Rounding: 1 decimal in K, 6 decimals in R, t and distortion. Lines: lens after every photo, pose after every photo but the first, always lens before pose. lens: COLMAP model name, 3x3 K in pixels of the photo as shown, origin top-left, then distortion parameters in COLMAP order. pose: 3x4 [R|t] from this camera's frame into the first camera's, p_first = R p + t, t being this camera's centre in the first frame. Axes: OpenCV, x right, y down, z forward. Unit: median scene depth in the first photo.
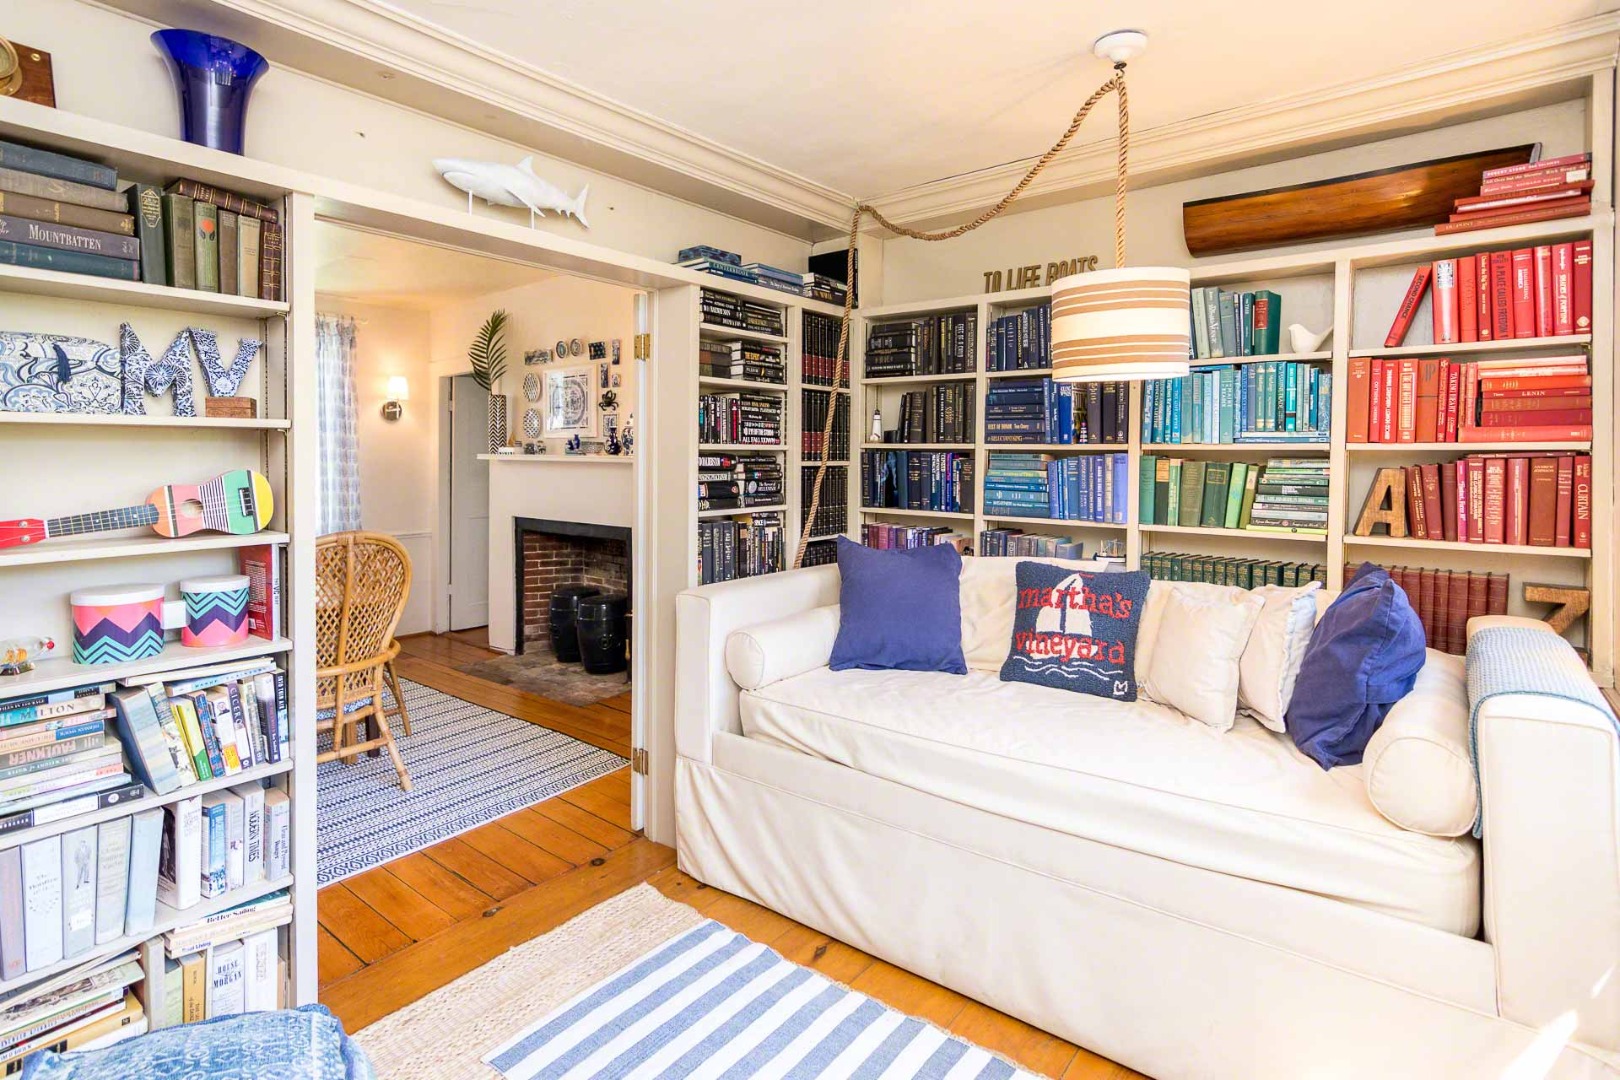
lens RADIAL K [[945.8, 0, 808.3], [0, 945.8, 469.2], [0, 0, 1]] dist [-0.002069, -0.000503]
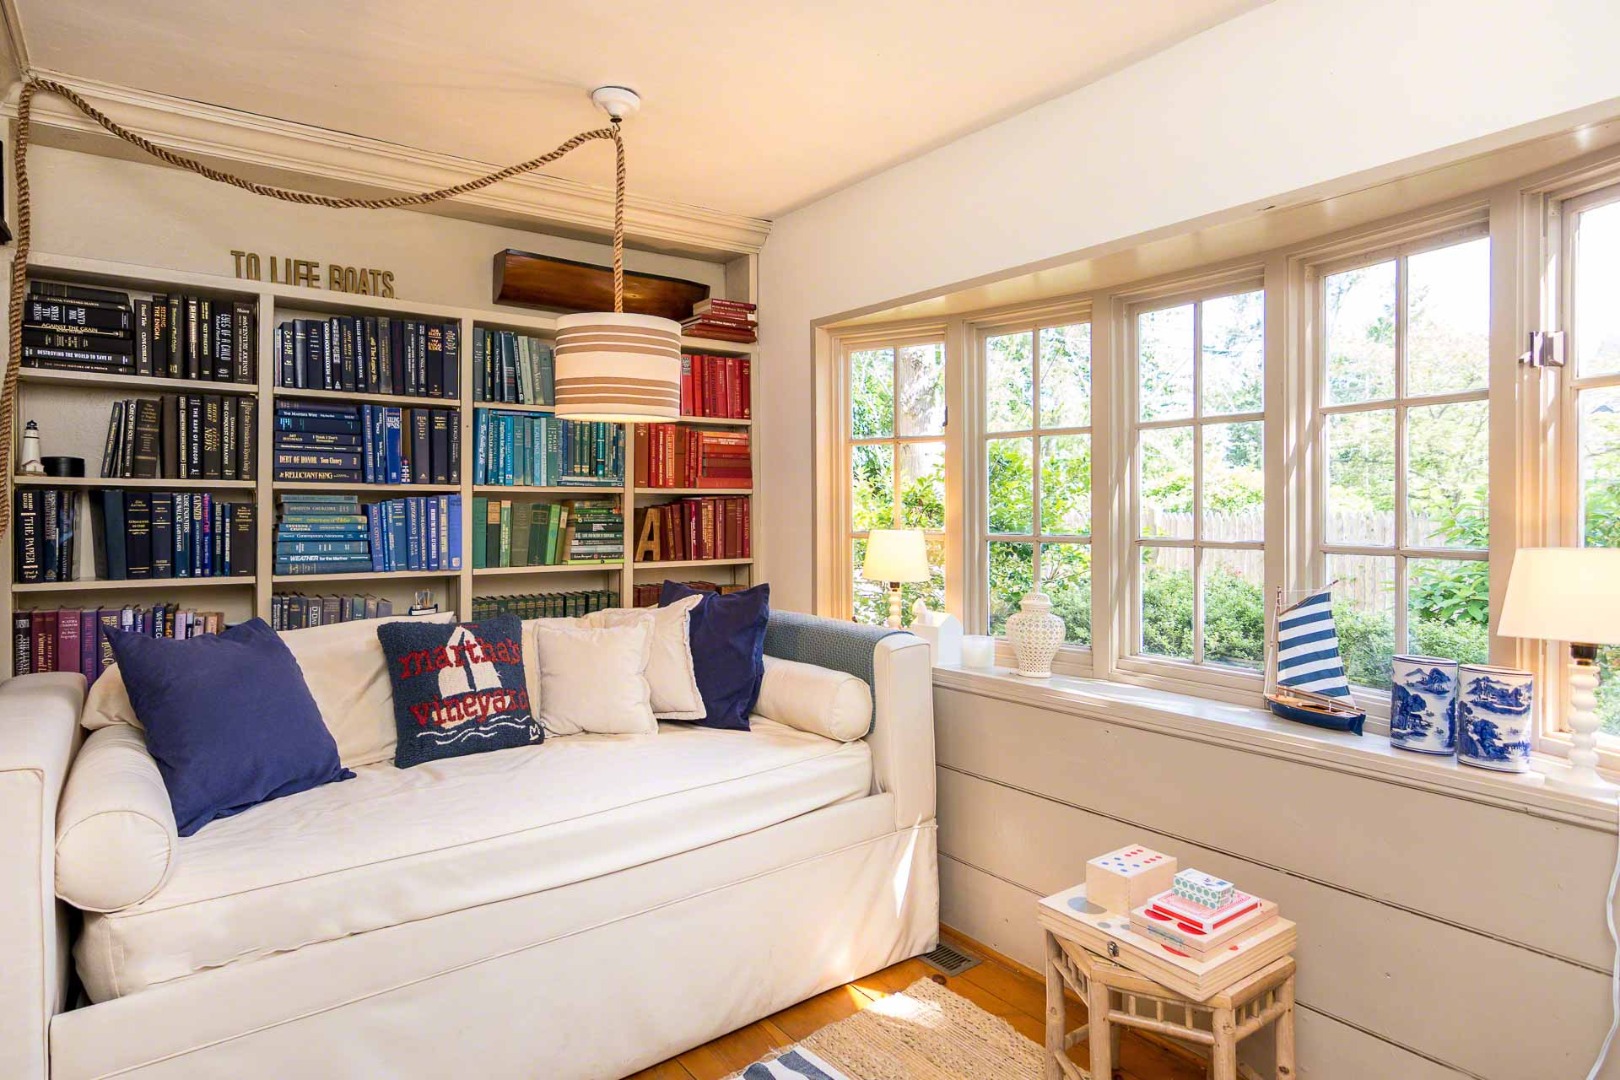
lens RADIAL K [[989.4, 0, 802.7], [0, 989.4, 507.5], [0, 0, 1]] dist [-0.003319, -0.000895]
pose [[0.142804, 0.001513, 0.989750, -0.608832], [0.023623, 0.999709, -0.004936, 0.009090], [-0.989469, 0.024085, 0.142727, 0.536385]]
